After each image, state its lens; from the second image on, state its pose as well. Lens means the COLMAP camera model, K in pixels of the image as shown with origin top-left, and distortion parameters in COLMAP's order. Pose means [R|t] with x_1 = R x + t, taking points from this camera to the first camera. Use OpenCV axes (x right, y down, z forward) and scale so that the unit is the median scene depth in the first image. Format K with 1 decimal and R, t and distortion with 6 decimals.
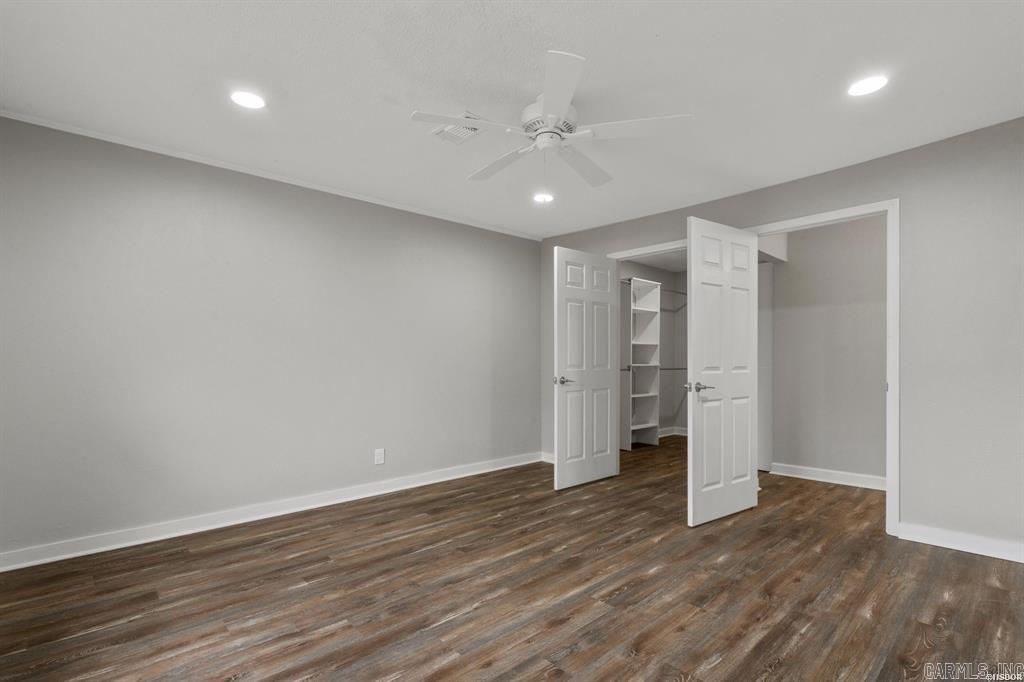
lens RADIAL K [[481.9, 0, 510.9], [0, 481.9, 369.7], [0, 0, 1]] dist [-0.003356, -0.000176]
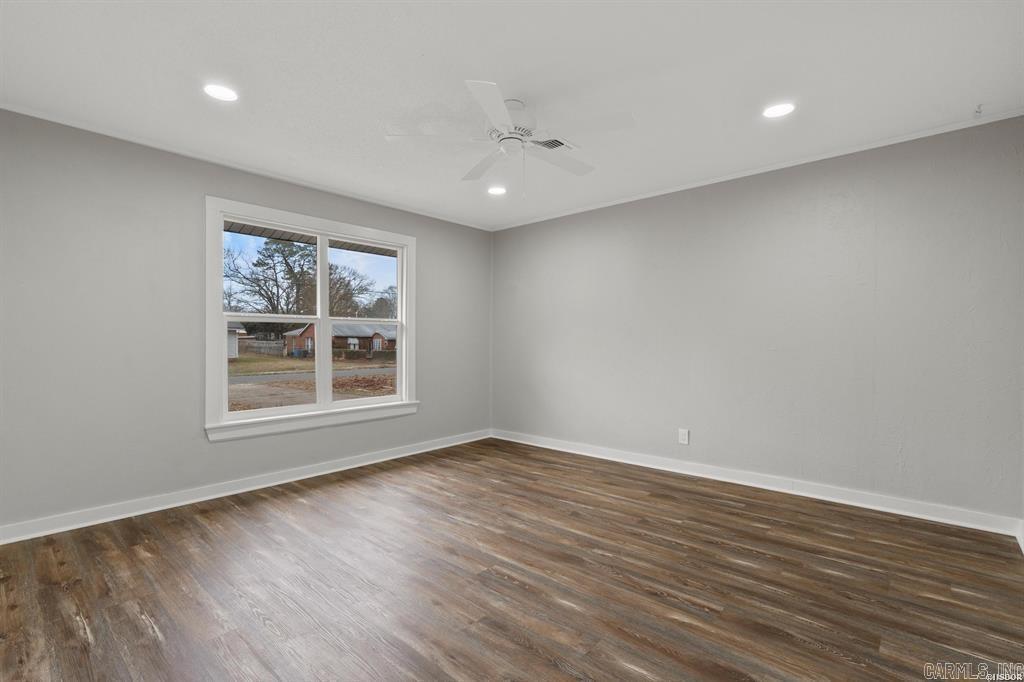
lens RADIAL K [[481.8, 0, 509.7], [0, 481.8, 339.6], [0, 0, 1]] dist [-0.001391, 0.000182]
pose [[0.088383, -0.002175, -0.996084, 0.991372], [-0.020349, 0.999785, -0.003989, -0.019345], [0.995879, 0.020621, 0.088320, 0.745648]]
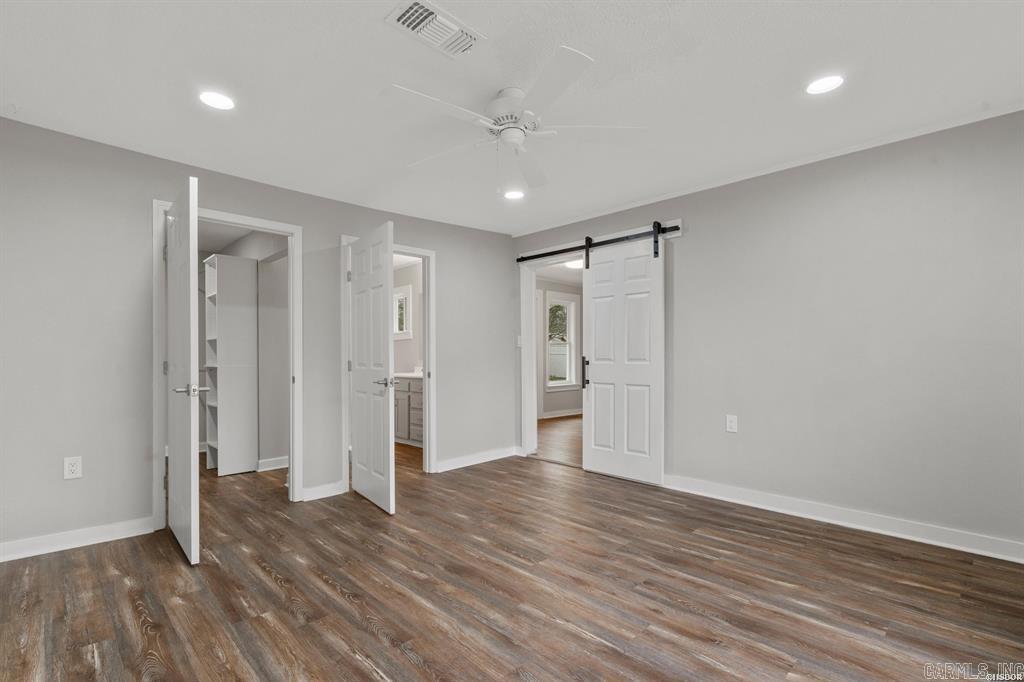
lens RADIAL K [[470.1, 0, 508.4], [0, 470.1, 343.6], [0, 0, 1]] dist [-0.003106, 0.000165]
pose [[-0.015421, 0.029217, 0.999454, -0.759355], [0.024515, 0.999284, -0.028834, -0.013738], [-0.999581, 0.024057, -0.016126, 0.851115]]
